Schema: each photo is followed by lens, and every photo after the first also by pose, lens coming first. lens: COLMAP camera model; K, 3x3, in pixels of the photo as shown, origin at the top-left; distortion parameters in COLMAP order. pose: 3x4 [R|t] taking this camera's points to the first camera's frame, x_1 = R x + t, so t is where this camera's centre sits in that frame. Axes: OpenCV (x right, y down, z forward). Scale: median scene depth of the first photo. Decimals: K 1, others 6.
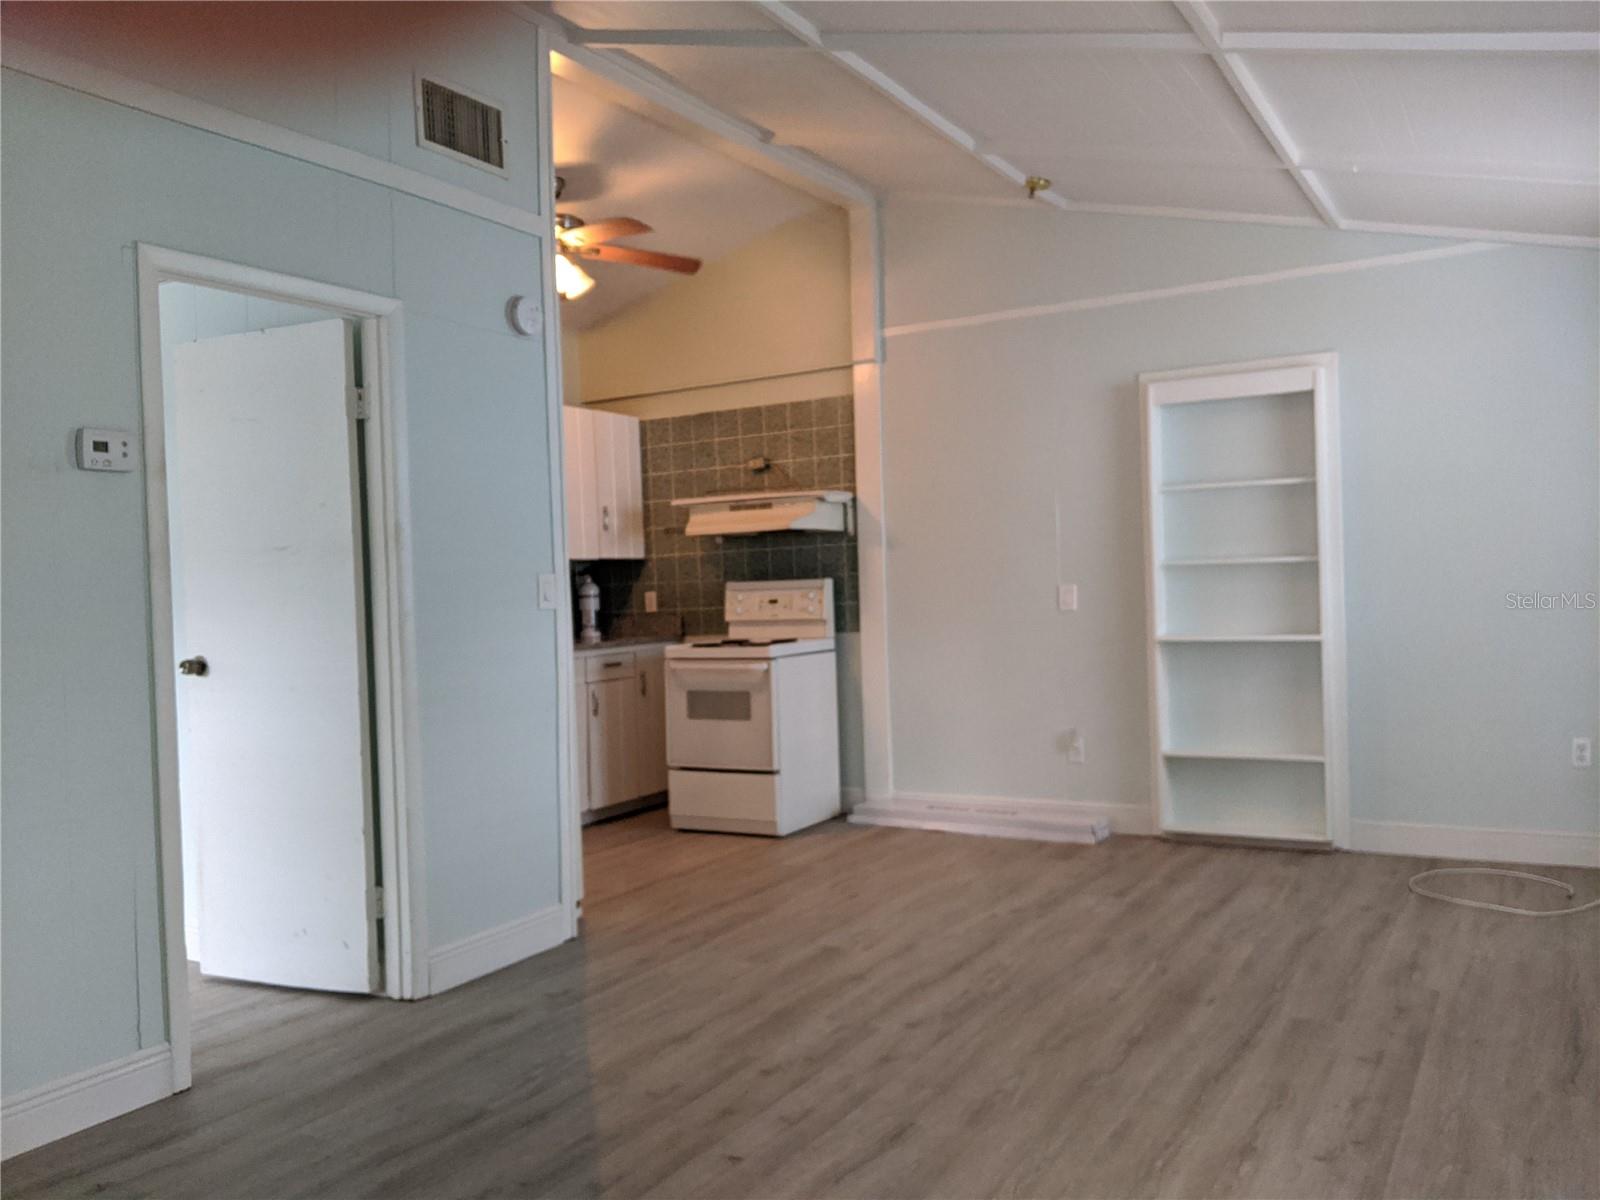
lens RADIAL K [[1273.8, 0, 804.6], [0, 1273.8, 601.3], [0, 0, 1]] dist [0.086100, -0.139613]
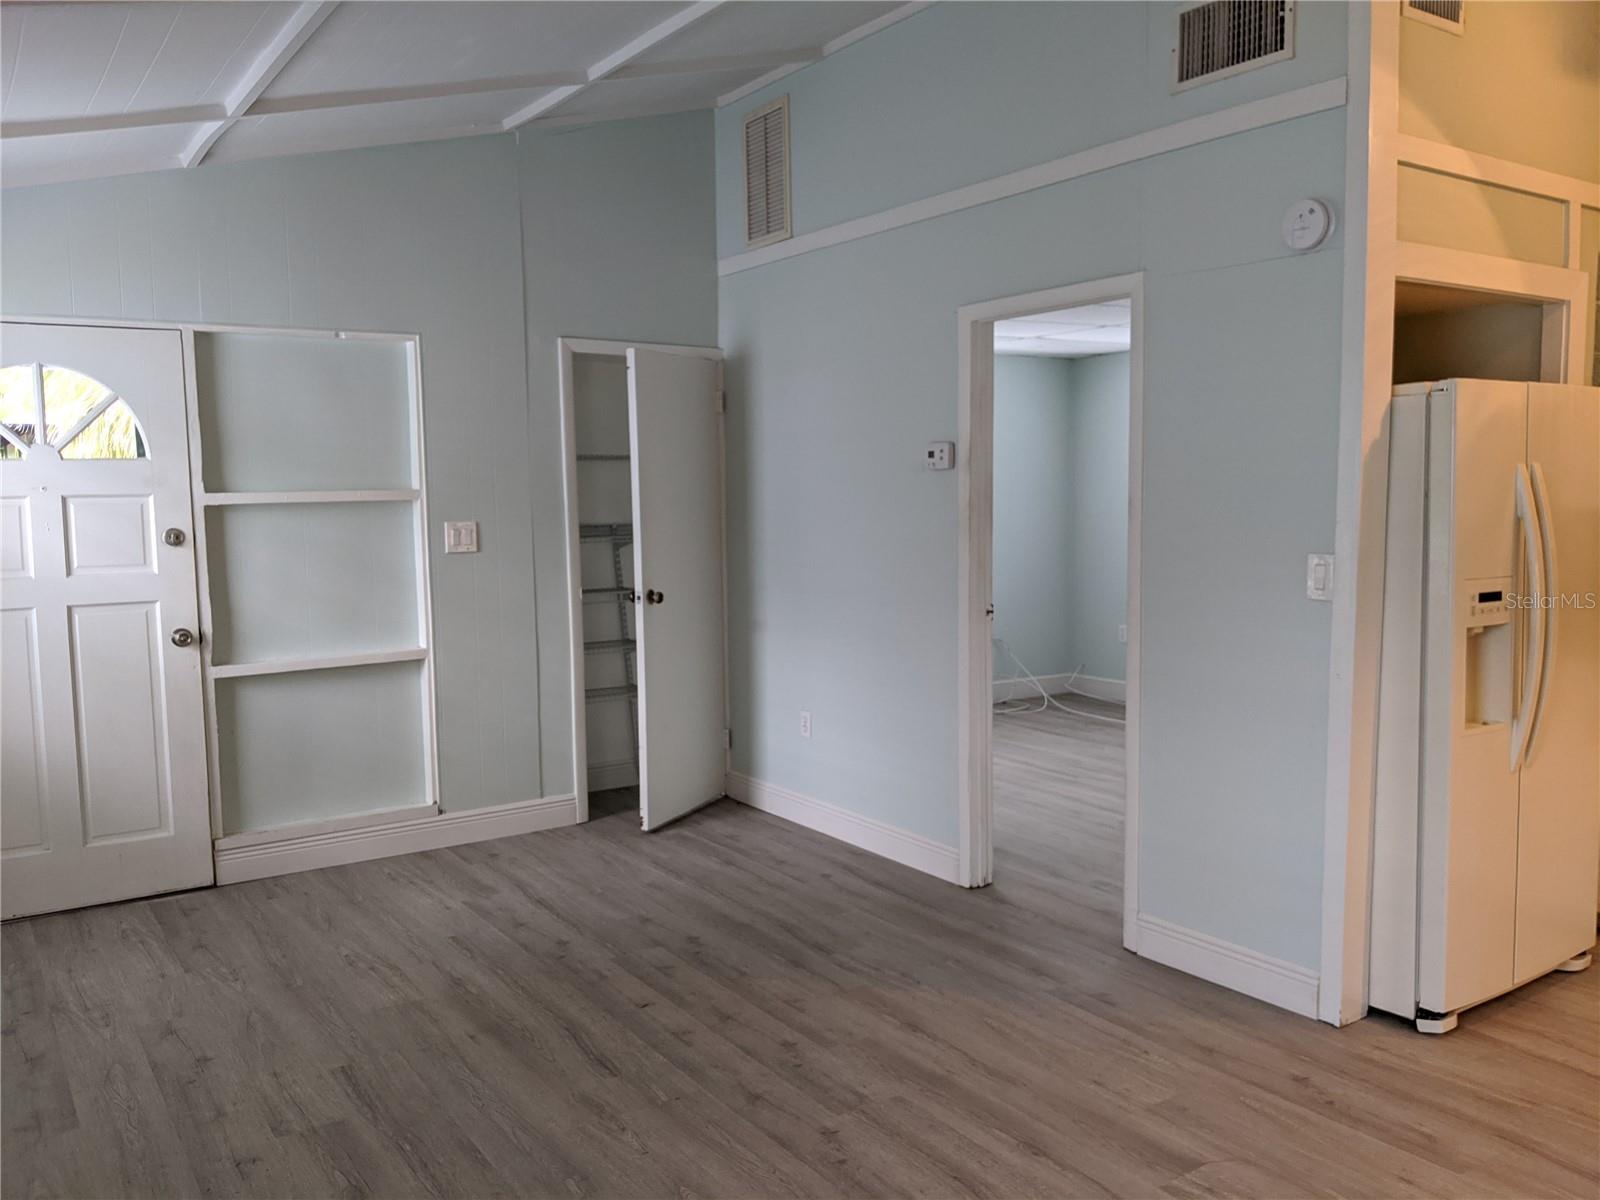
lens RADIAL K [[1273.8, 0, 804.6], [0, 1273.8, 601.3], [0, 0, 1]] dist [0.086100, -0.139613]
pose [[-0.426492, 0.116373, -0.896974, 0.845218], [0.013997, 0.992419, 0.122100, -0.123221], [0.904383, 0.039520, -0.424888, 1.397157]]
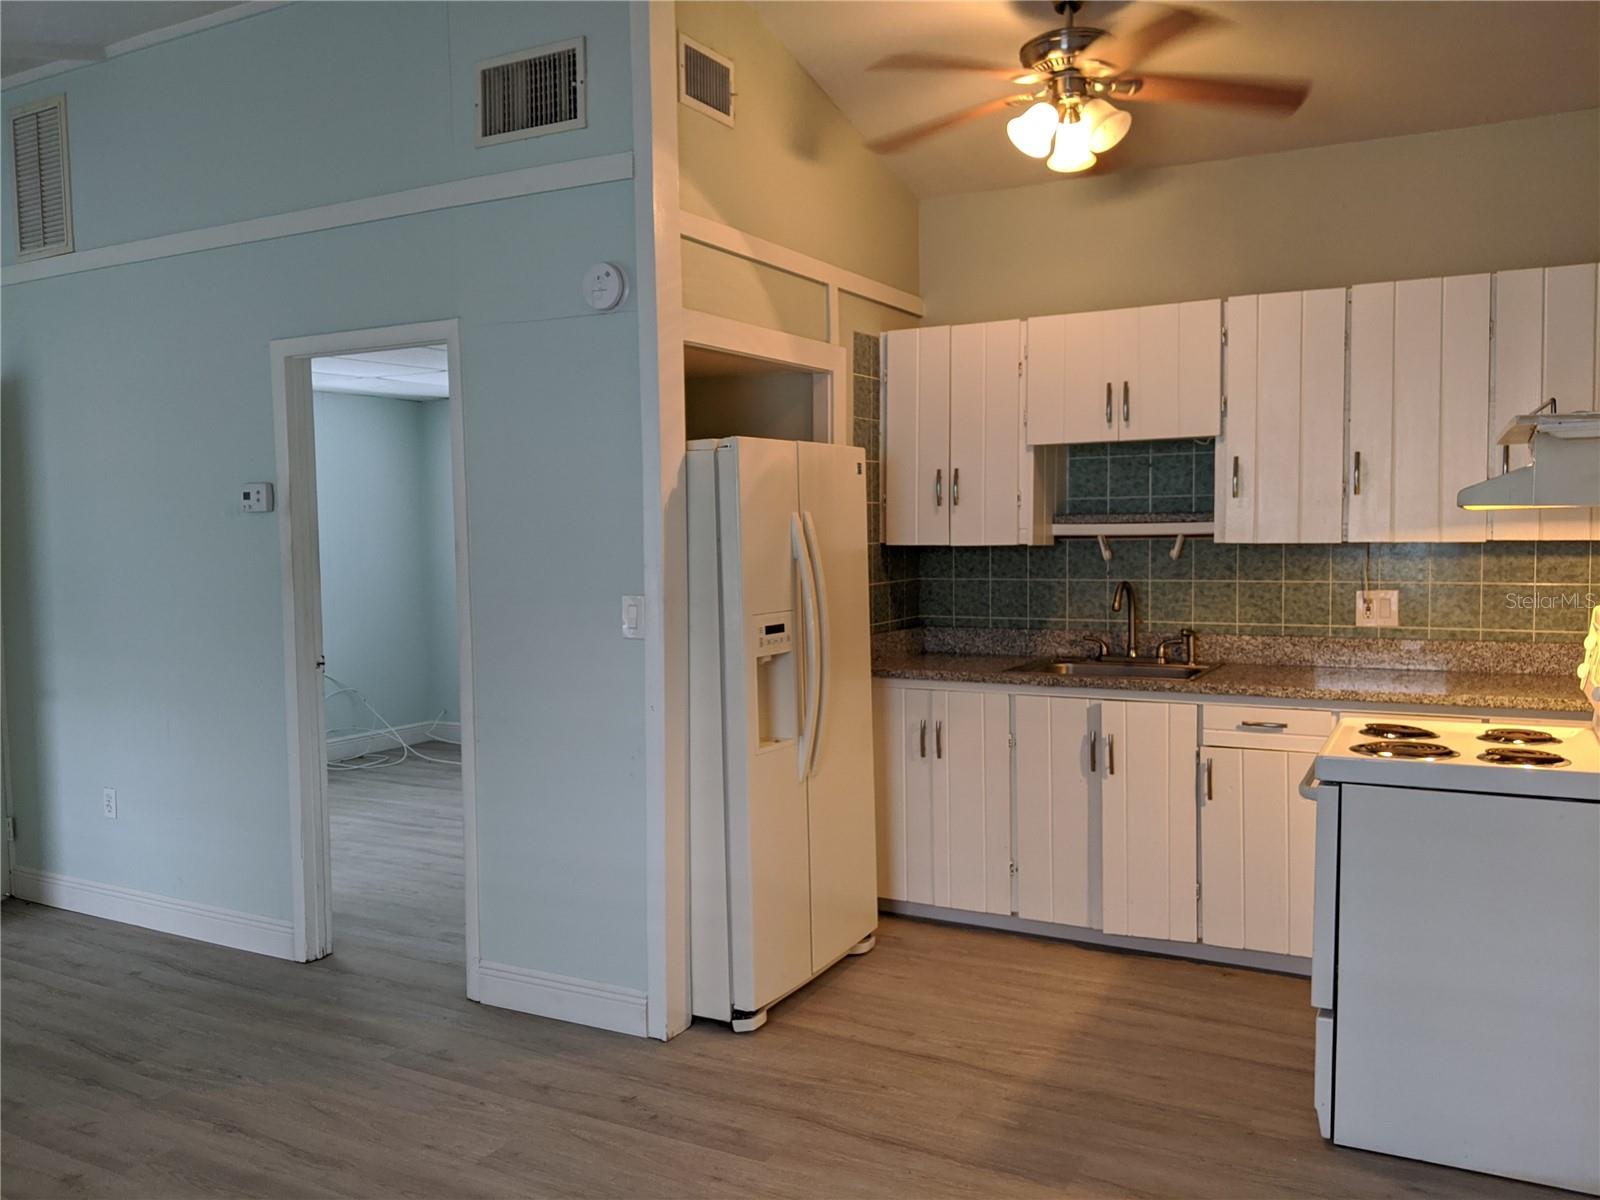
lens RADIAL K [[1274.5, 0, 763.9], [0, 1274.5, 602.1], [0, 0, 1]] dist [0.102082, -0.141791]
pose [[0.006207, 0.092205, -0.995721, 0.828351], [0.002729, 0.995735, 0.092224, -0.123500], [0.999977, -0.003290, 0.005929, 1.437794]]
